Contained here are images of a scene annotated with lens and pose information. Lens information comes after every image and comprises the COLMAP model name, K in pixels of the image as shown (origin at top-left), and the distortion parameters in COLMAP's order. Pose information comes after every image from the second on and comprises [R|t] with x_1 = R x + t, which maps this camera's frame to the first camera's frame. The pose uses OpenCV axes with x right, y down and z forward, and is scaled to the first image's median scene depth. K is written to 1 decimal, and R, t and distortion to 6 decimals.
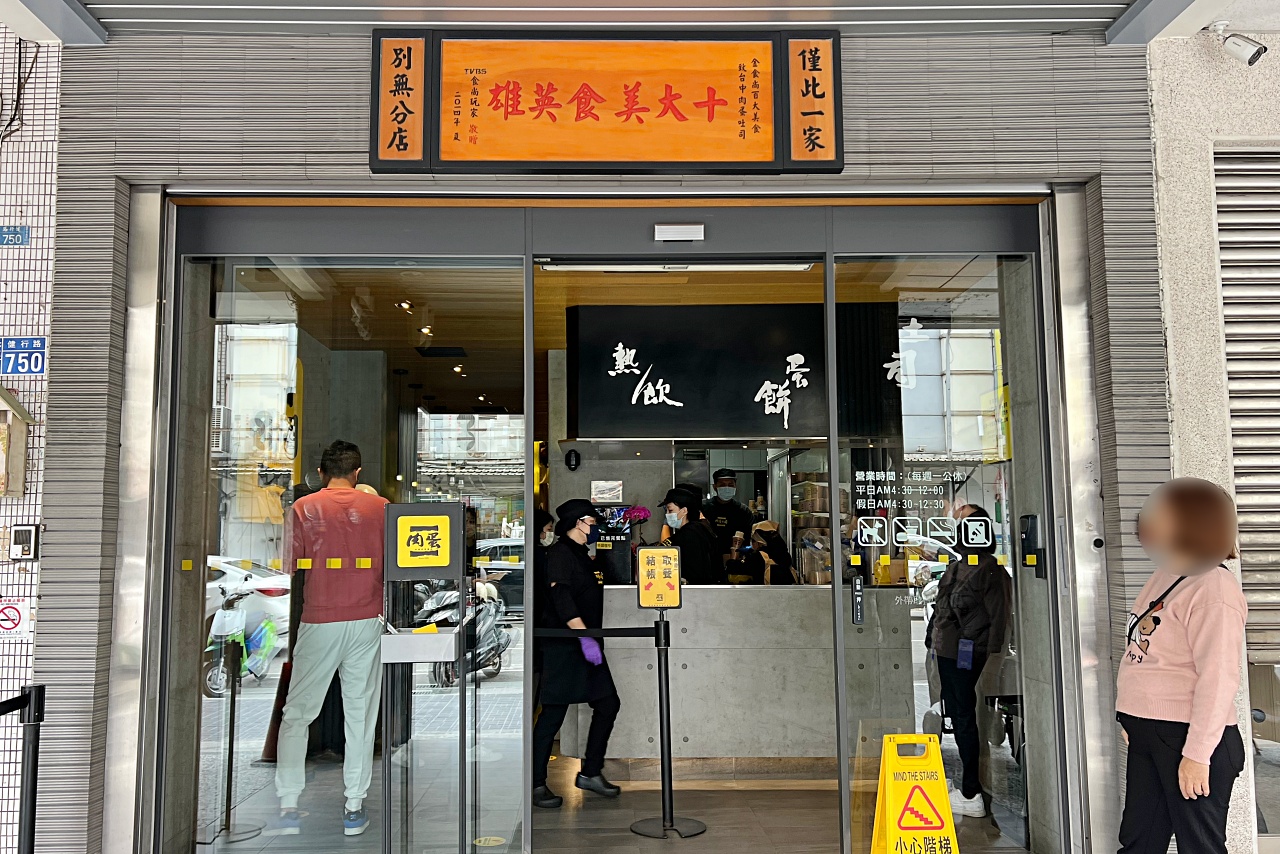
lens RADIAL K [[994.0, 0, 626.6], [0, 994.0, 437.5], [0, 0, 1]] dist [0.040404, -0.006067]
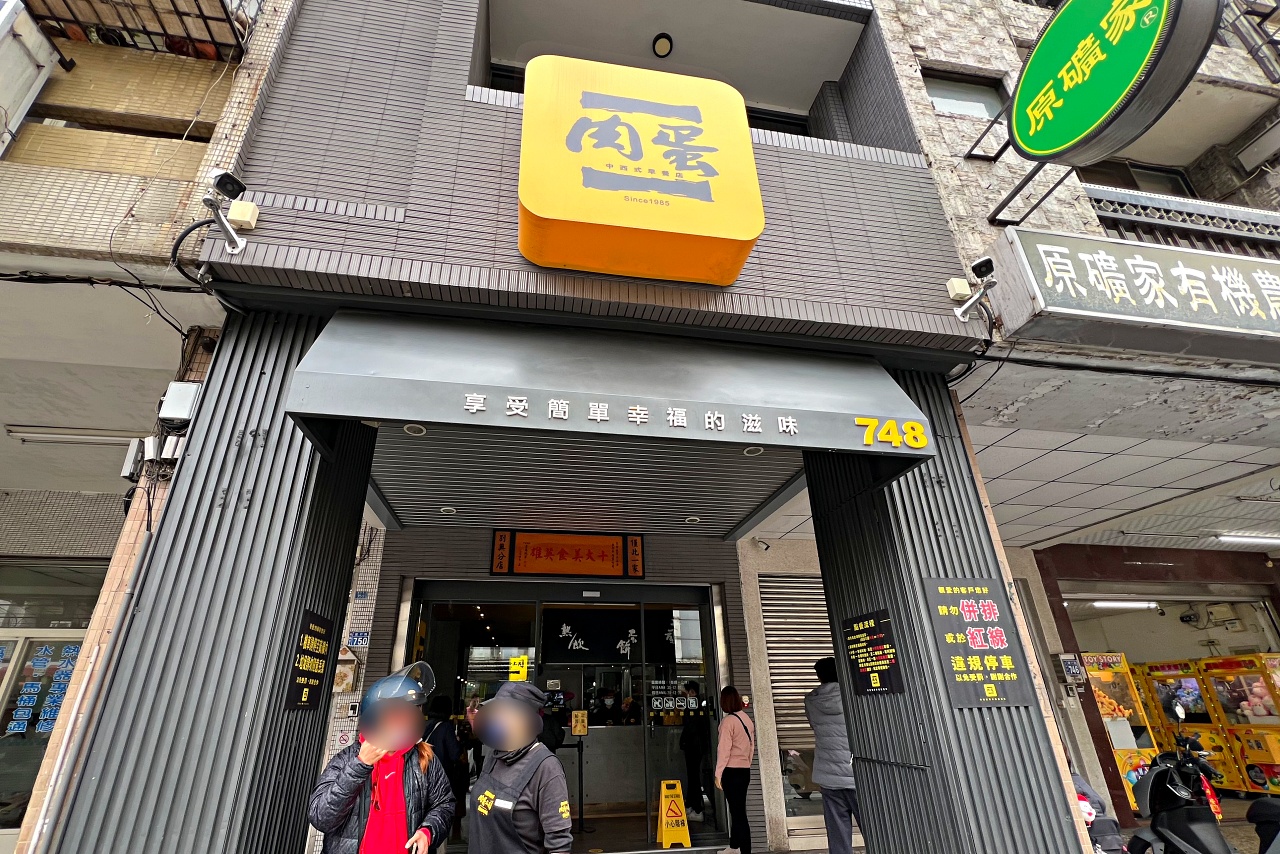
lens RADIAL K [[530.0, 0, 615.0], [0, 530.0, 484.2], [0, 0, 1]] dist [-0.004956, 0.000234]
pose [[0.992021, 0.040936, 0.119244, -0.083806], [-0.004815, 0.957429, -0.288627, -0.071571], [-0.125983, 0.285750, 0.949987, -0.634002]]
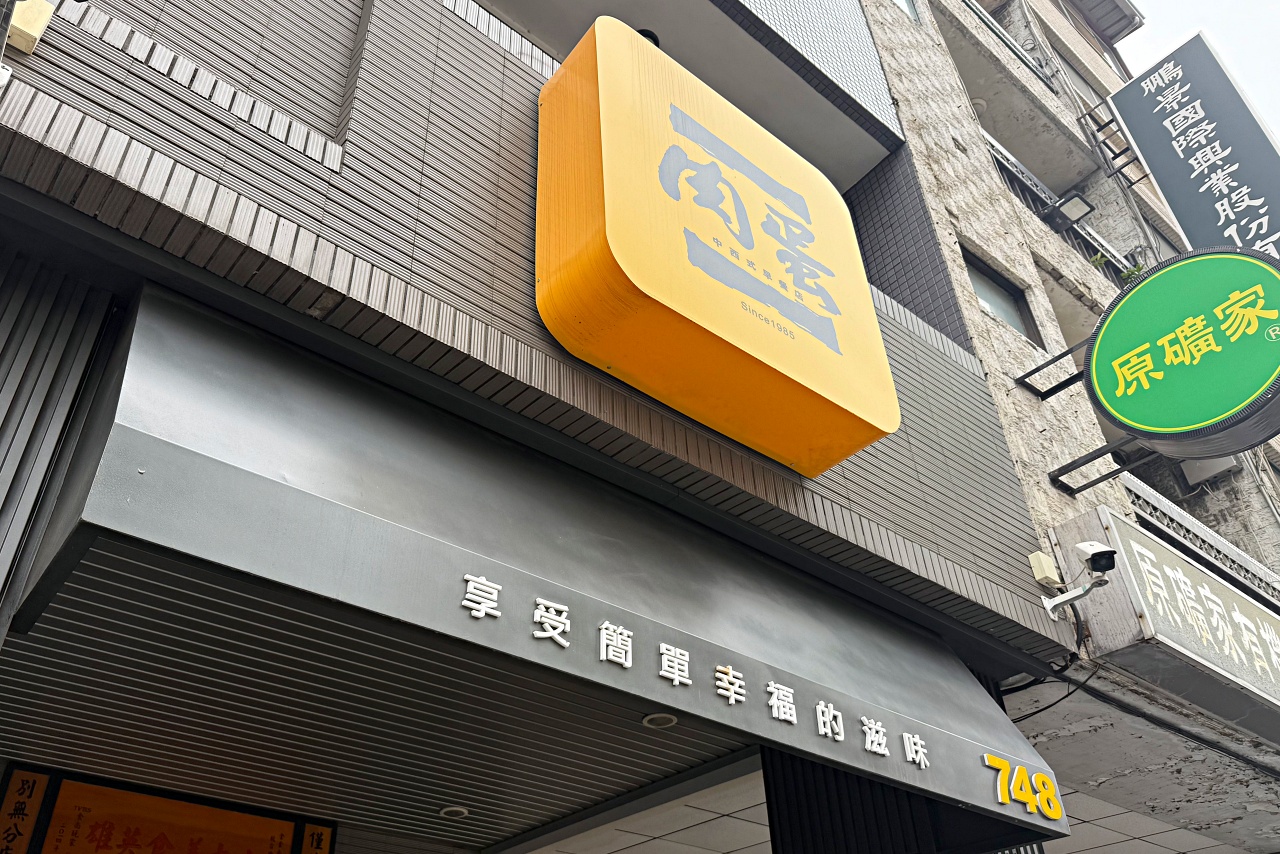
lens RADIAL K [[969.4, 0, 561.8], [0, 969.4, 447.2], [0, 0, 1]] dist [0.025891, -0.027311]
pose [[0.801223, 0.353264, 0.482956, -0.439637], [-0.059192, 0.849959, -0.523514, -0.133273], [-0.595432, 0.390864, 0.701916, -0.486209]]
